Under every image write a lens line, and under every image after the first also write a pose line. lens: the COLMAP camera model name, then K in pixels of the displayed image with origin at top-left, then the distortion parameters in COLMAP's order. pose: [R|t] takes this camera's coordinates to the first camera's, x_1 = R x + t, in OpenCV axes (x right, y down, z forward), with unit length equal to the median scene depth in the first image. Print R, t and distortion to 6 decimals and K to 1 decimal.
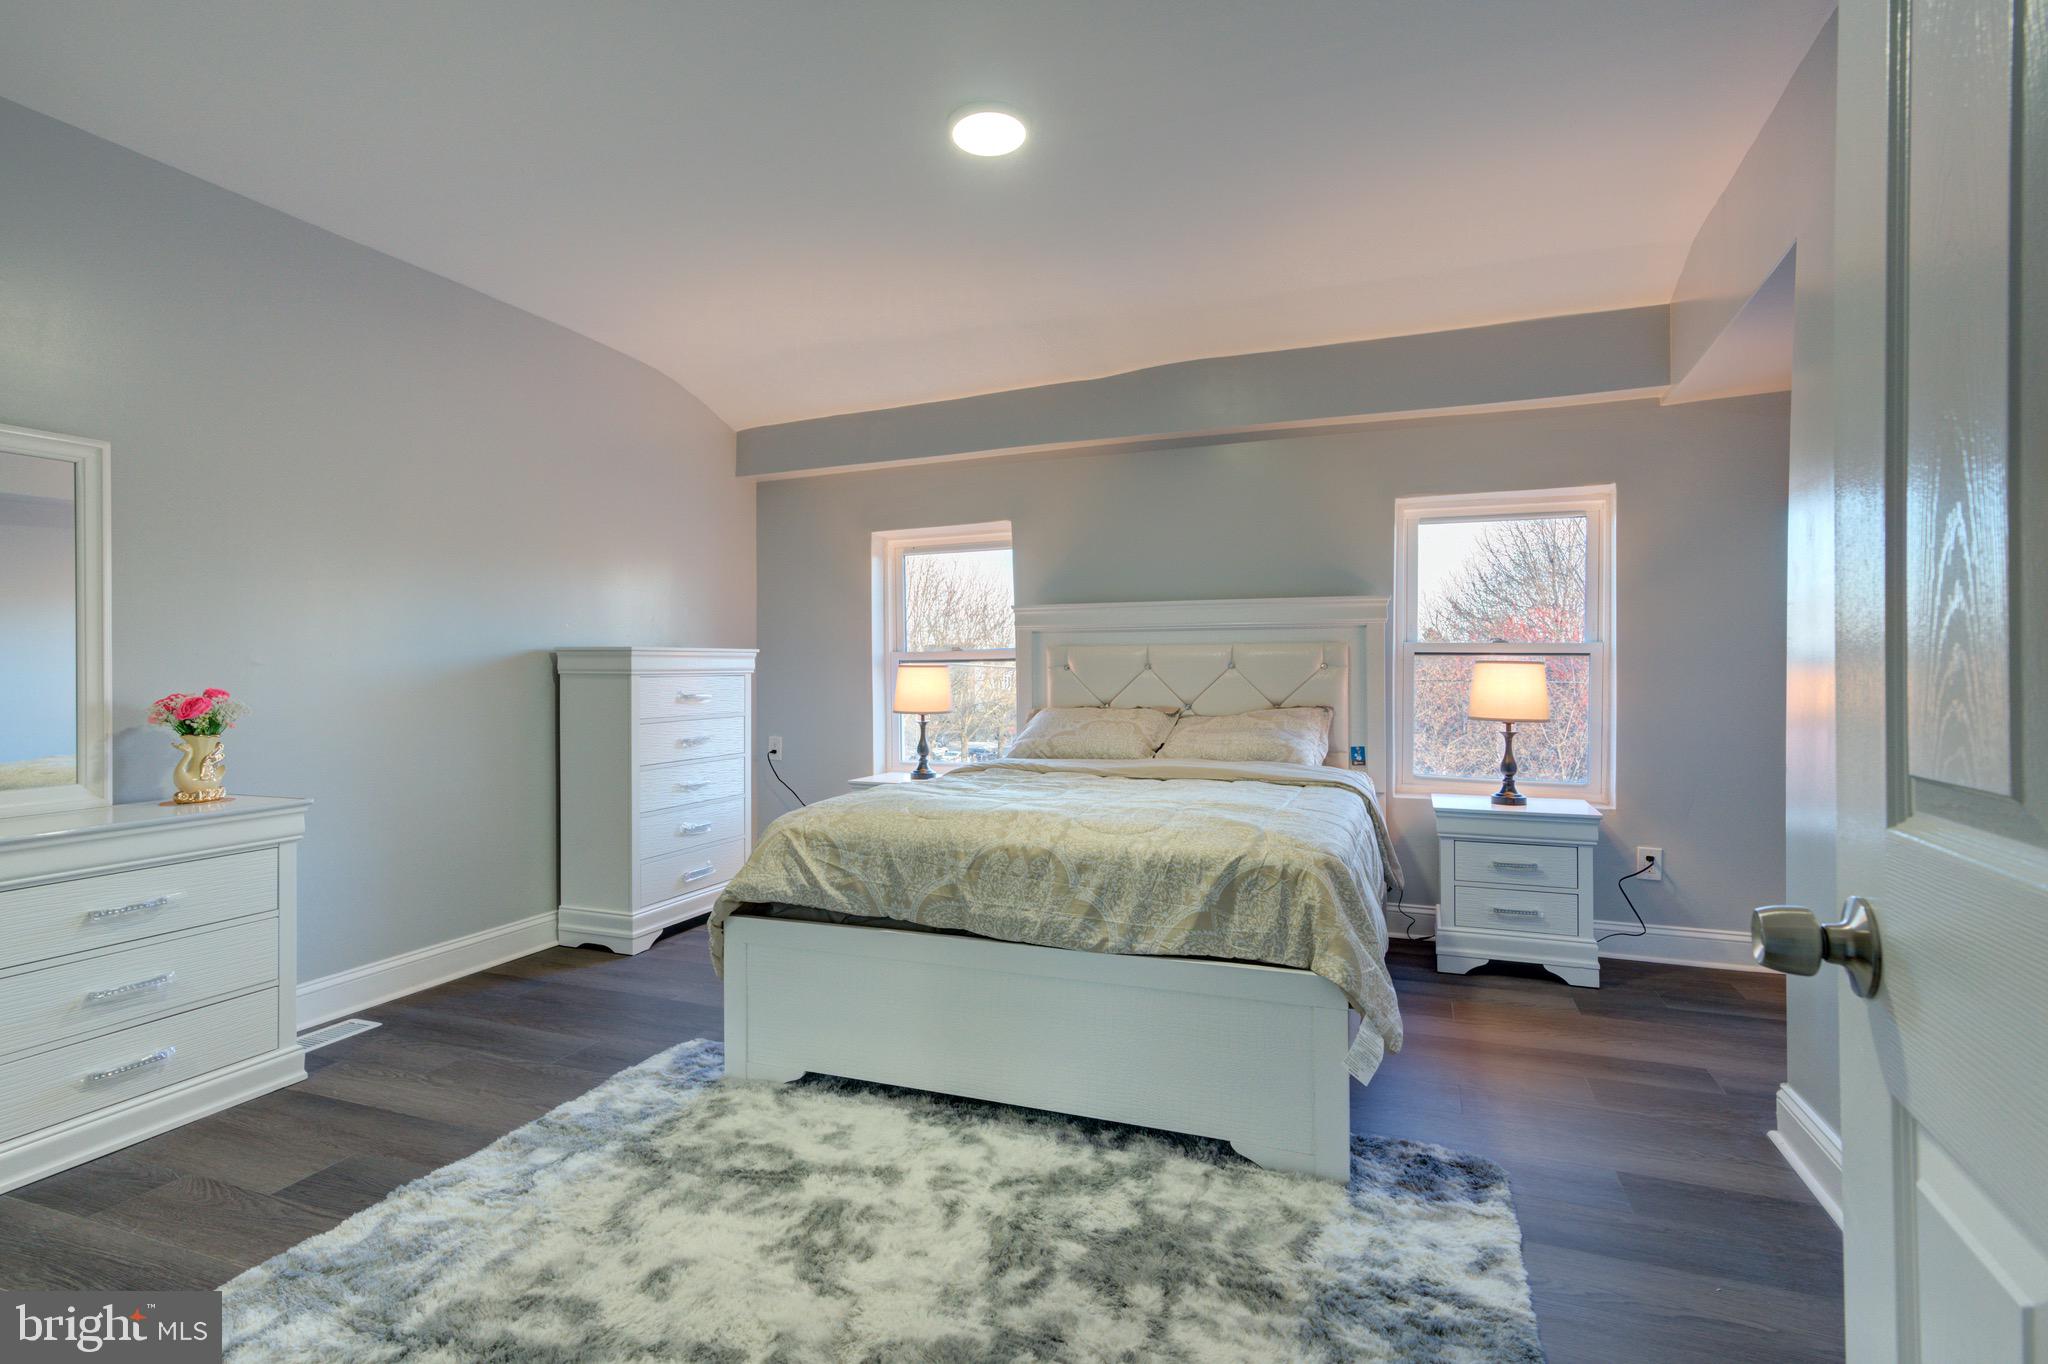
lens RADIAL K [[995.9, 0, 1030.9], [0, 995.9, 678.2], [0, 0, 1]] dist [0.006761, 0.001676]
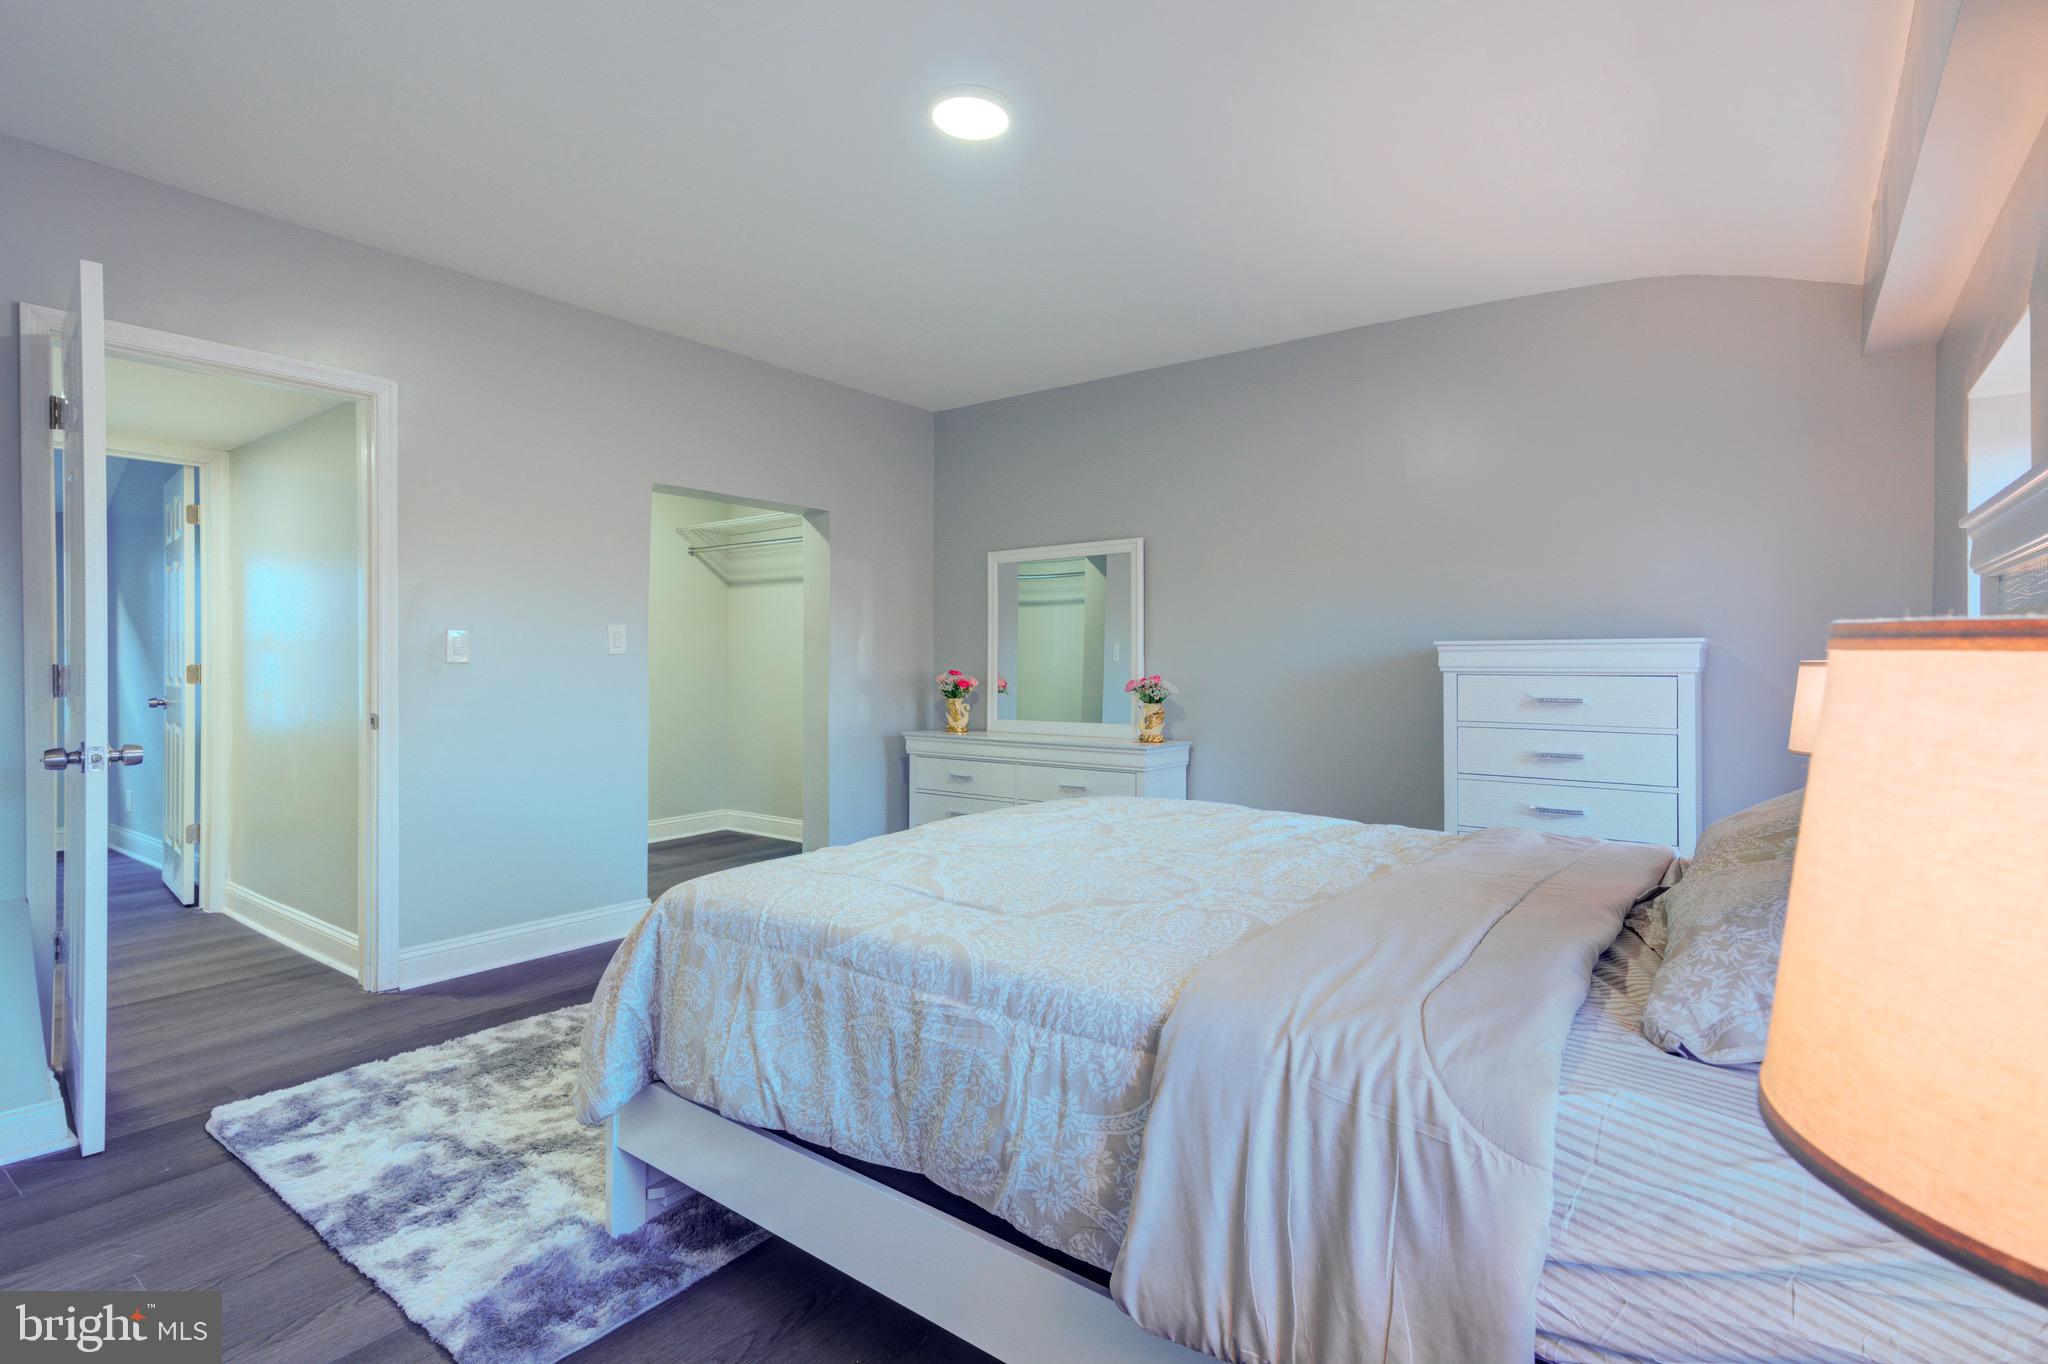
lens RADIAL K [[995.9, 0, 1026.5], [0, 995.9, 665.5], [0, 0, 1]] dist [0.006761, 0.001676]
pose [[-0.269530, 0.006726, -0.962968, 0.982513], [-0.003799, 0.999960, 0.008047, -0.027056], [0.962984, 0.005827, -0.269494, 1.447669]]
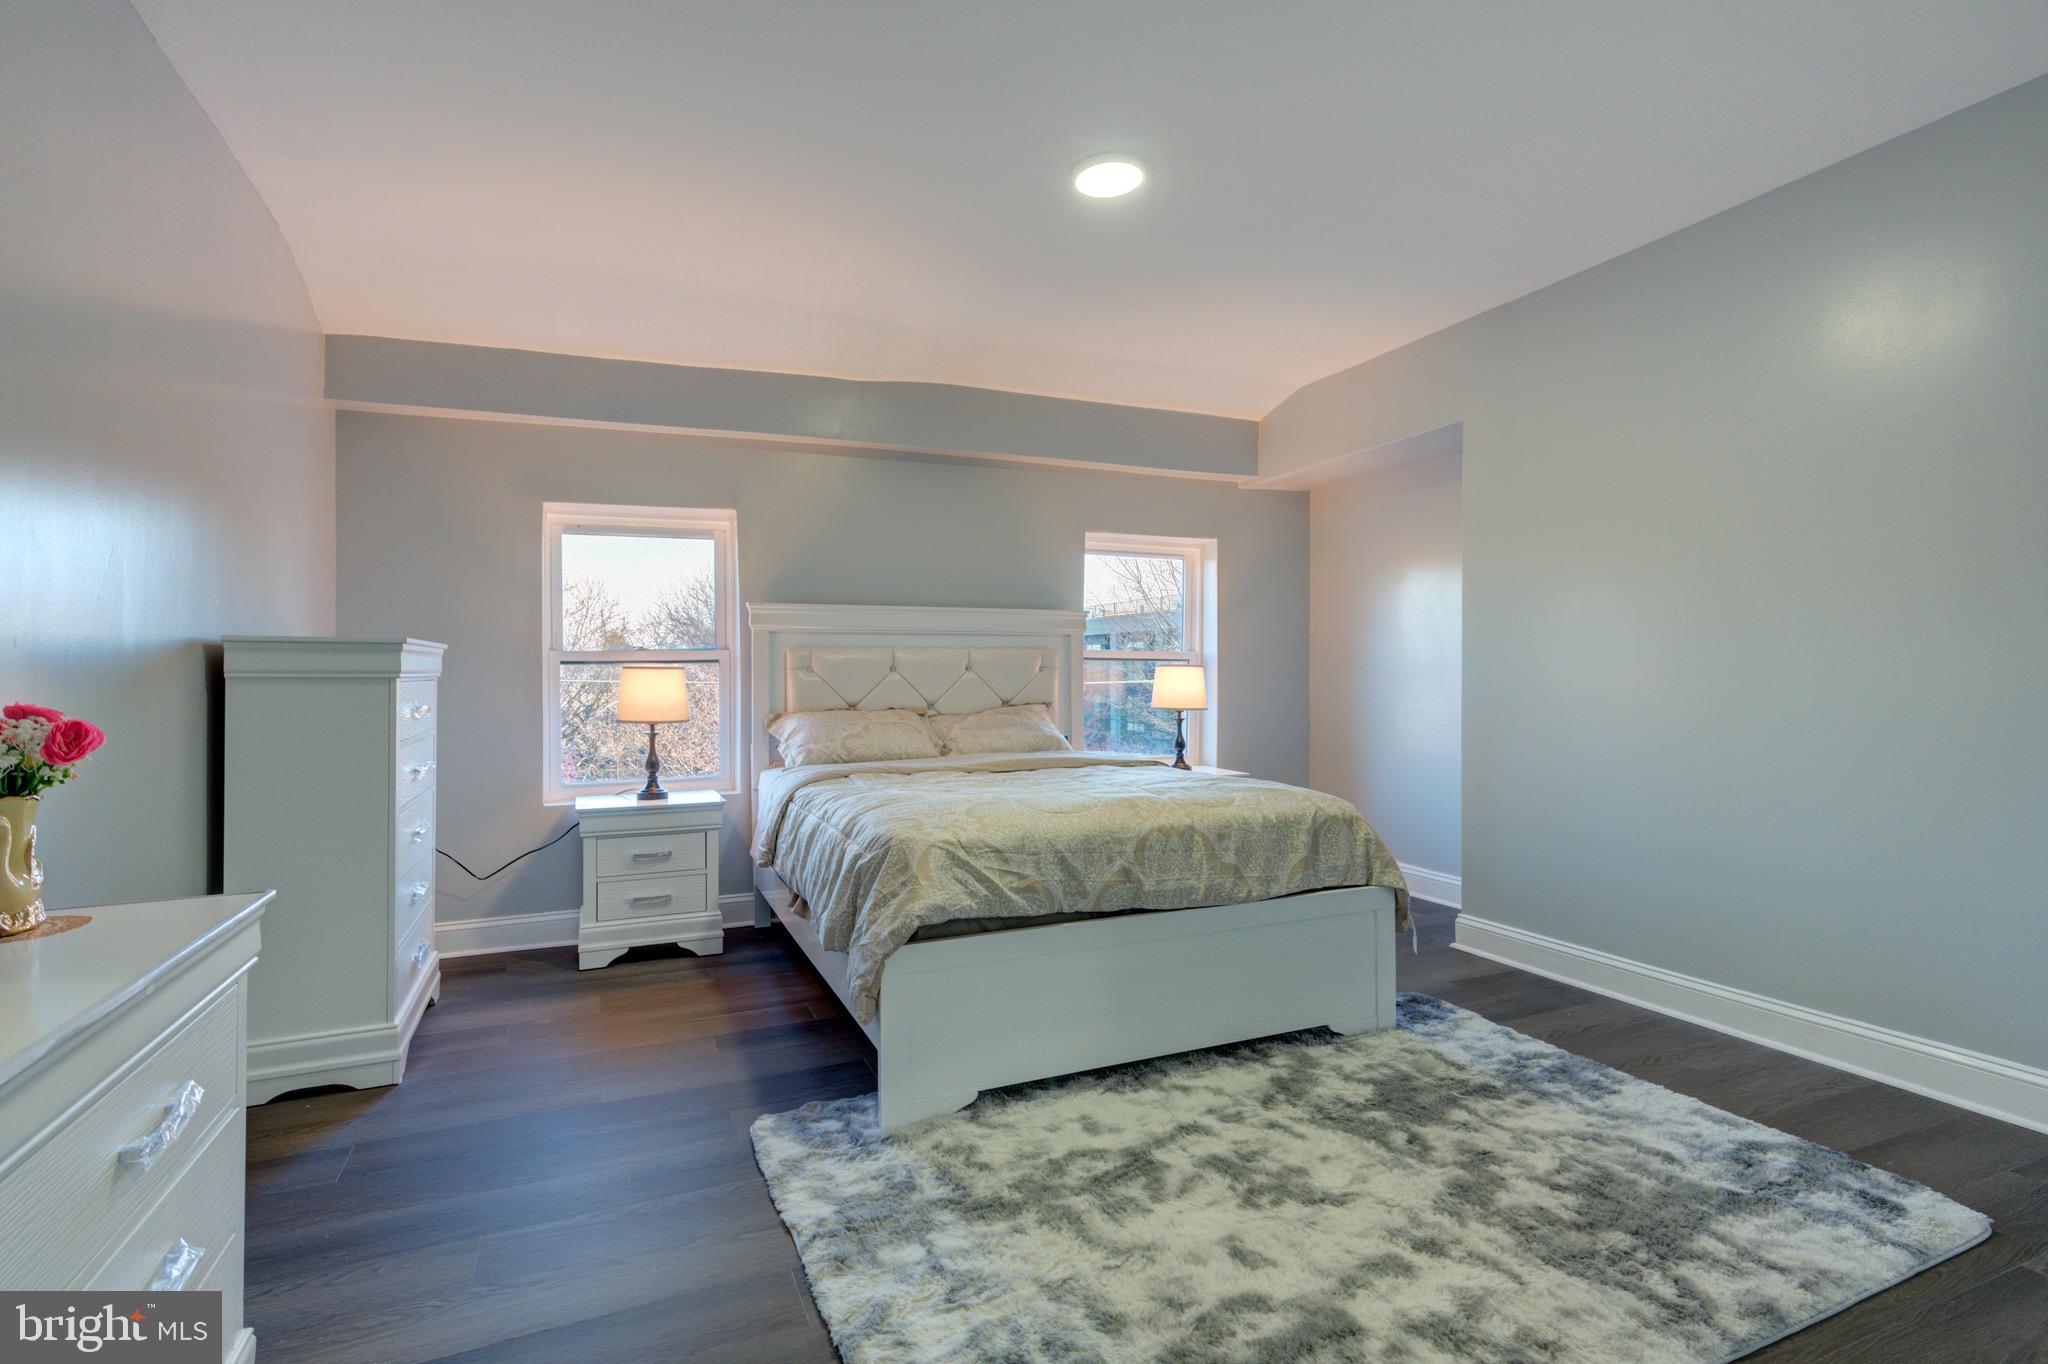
lens RADIAL K [[995.9, 0, 1031.6], [0, 995.9, 676.0], [0, 0, 1]] dist [0.006761, 0.001676]
pose [[0.702883, -0.003753, 0.711296, -0.954684], [0.008007, 0.999964, -0.002636, -0.000482], [-0.711260, 0.007548, 0.702888, 0.319326]]
